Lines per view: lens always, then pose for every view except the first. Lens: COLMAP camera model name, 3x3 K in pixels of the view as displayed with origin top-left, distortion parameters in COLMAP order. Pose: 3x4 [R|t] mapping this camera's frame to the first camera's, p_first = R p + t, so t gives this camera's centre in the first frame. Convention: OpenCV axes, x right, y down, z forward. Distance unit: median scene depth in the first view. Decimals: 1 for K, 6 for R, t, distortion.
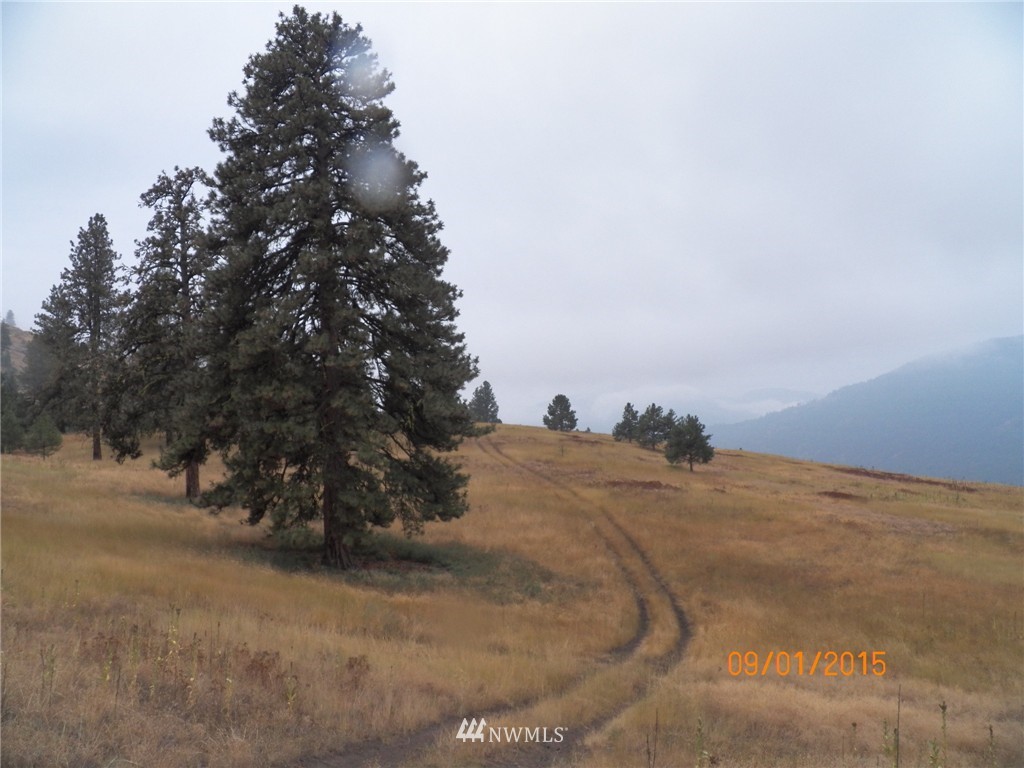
lens RADIAL K [[840.6, 0, 514.3], [0, 840.6, 381.0], [0, 0, 1]] dist [-0.132120, 0.095821]
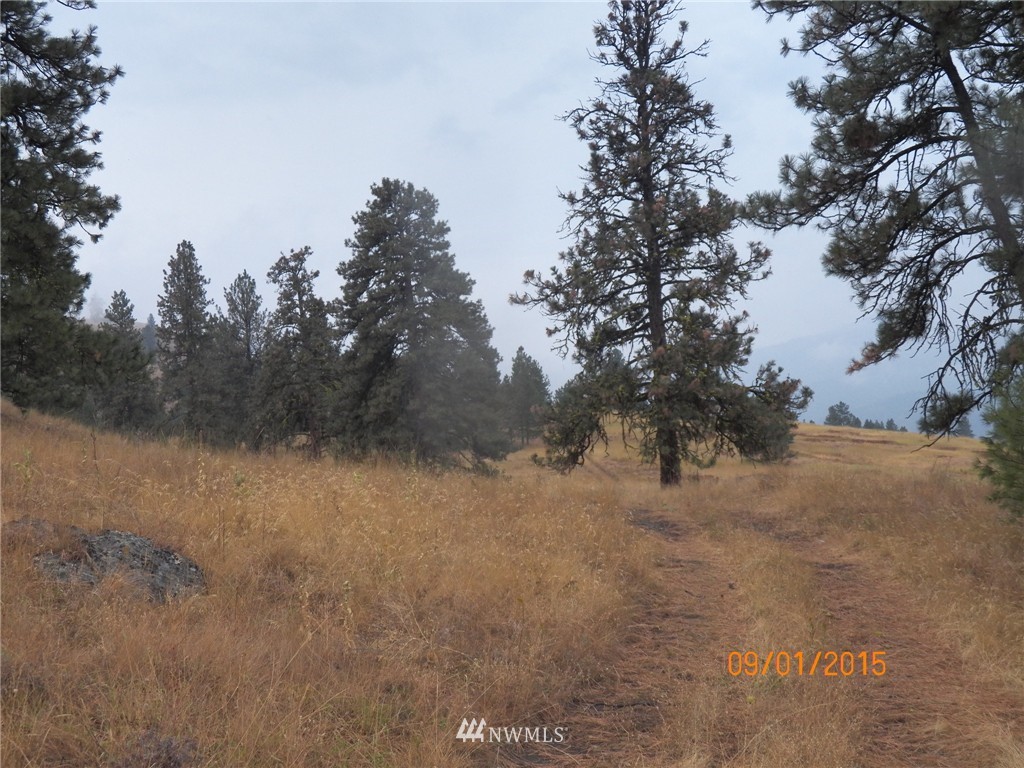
lens RADIAL K [[1330.2, 0, 512.1], [0, 1330.2, 384.9], [0, 0, 1]] dist [-0.016830, 0.000000]
pose [[0.988900, -0.046855, -0.141005, 0.297827], [0.053152, 0.997735, 0.041226, -0.156234], [0.138754, -0.048263, 0.989150, -1.418942]]
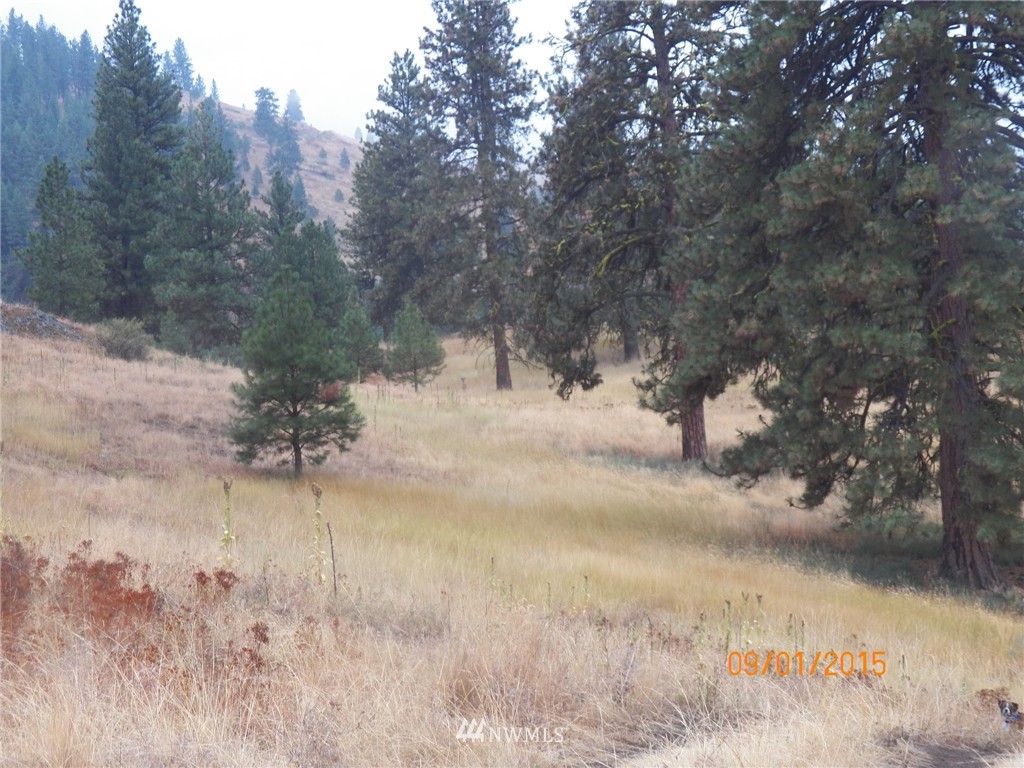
lens RADIAL K [[1884.8, 0, 513.9], [0, 1884.8, 386.9], [0, 0, 1]] dist [0.010611, 0.000000]
pose [[0.902518, -0.011103, -0.430509, 0.049127], [0.054849, 0.994490, 0.089336, -0.030353], [0.427145, -0.104240, 0.898155, -0.213452]]
